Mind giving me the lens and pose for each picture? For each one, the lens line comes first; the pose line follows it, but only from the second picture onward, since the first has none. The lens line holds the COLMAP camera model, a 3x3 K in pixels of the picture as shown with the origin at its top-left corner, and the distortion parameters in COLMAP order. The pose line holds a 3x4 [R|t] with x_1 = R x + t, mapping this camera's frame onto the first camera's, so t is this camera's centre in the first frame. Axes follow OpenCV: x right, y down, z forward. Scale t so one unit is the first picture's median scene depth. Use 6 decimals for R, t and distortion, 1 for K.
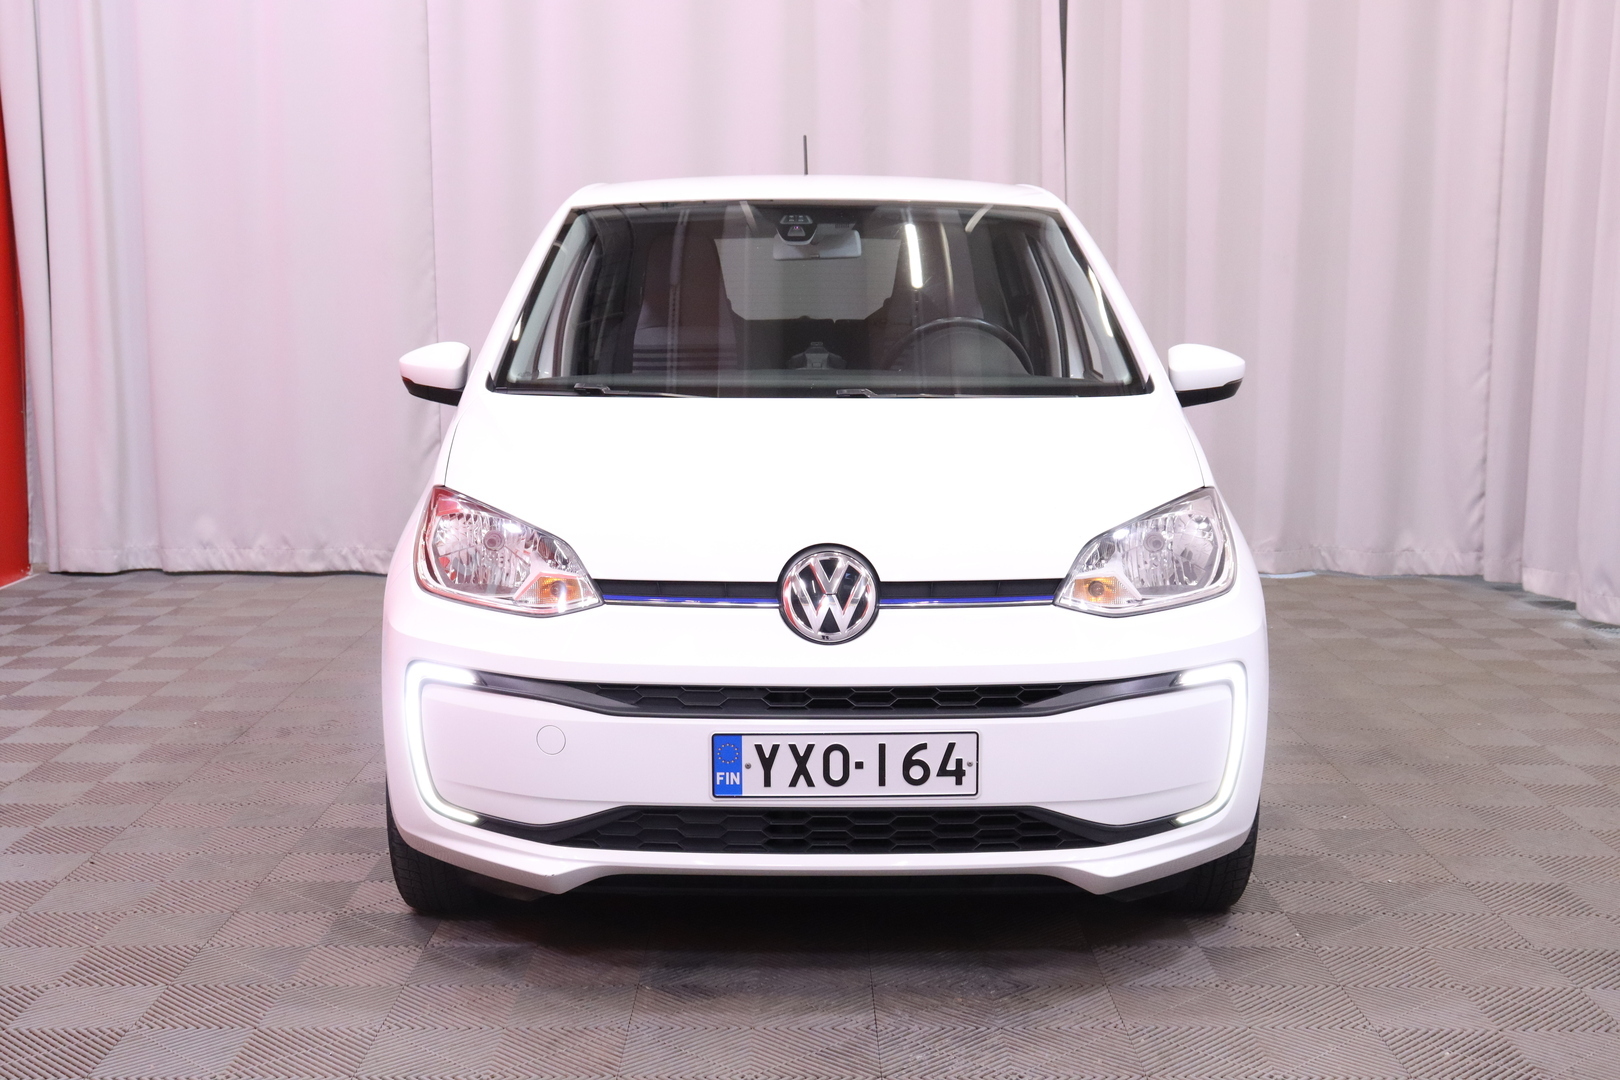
lens RADIAL K [[2179.3, 0, 806.6], [0, 2179.3, 537.8], [0, 0, 1]] dist [-0.039941, 0.000000]
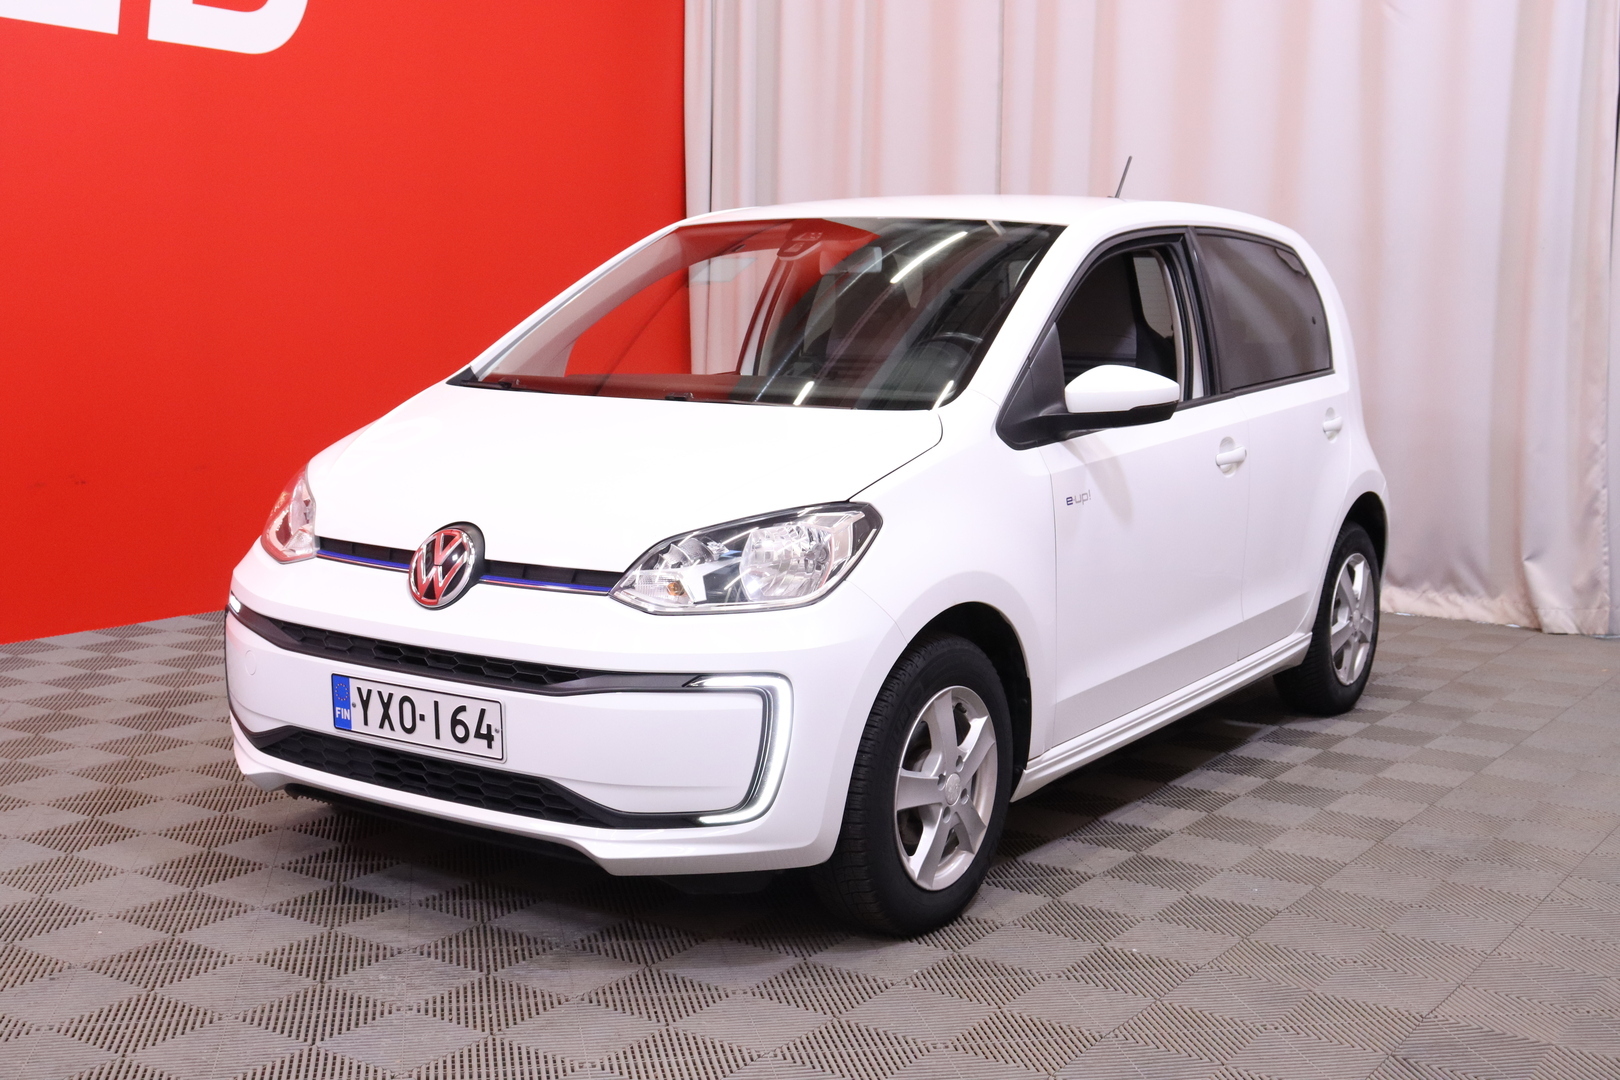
lens RADIAL K [[2015.4, 0, 806.9], [0, 2015.4, 542.6], [0, 0, 1]] dist [0.071081, 0.000000]
pose [[0.821688, 0.090683, -0.562677, 0.763604], [-0.089363, 0.995549, 0.029948, -0.034314], [0.562888, 0.025674, 0.826134, 0.247086]]
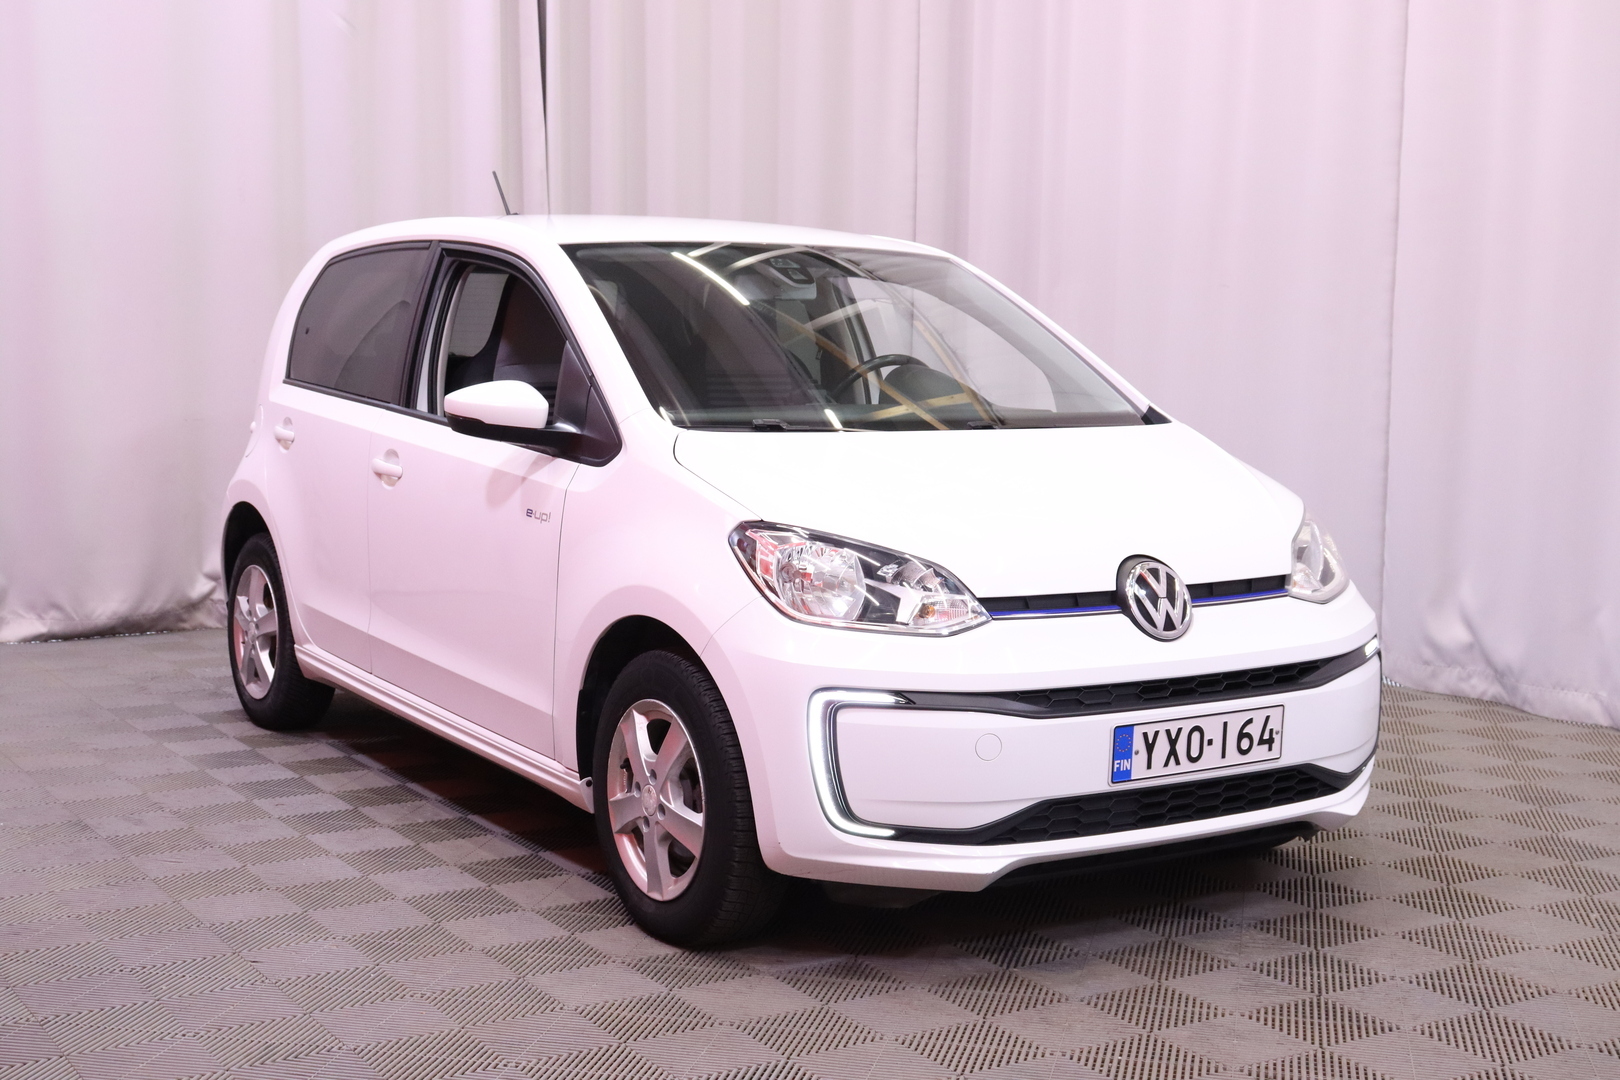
lens RADIAL K [[2177.5, 0, 815.5], [0, 2177.5, 535.1], [0, 0, 1]] dist [-0.022354, 0.000000]
pose [[0.840412, -0.043822, 0.540173, -0.773646], [0.052905, 0.998599, -0.001298, -0.015680], [-0.539360, 0.029669, 0.841553, 0.132069]]
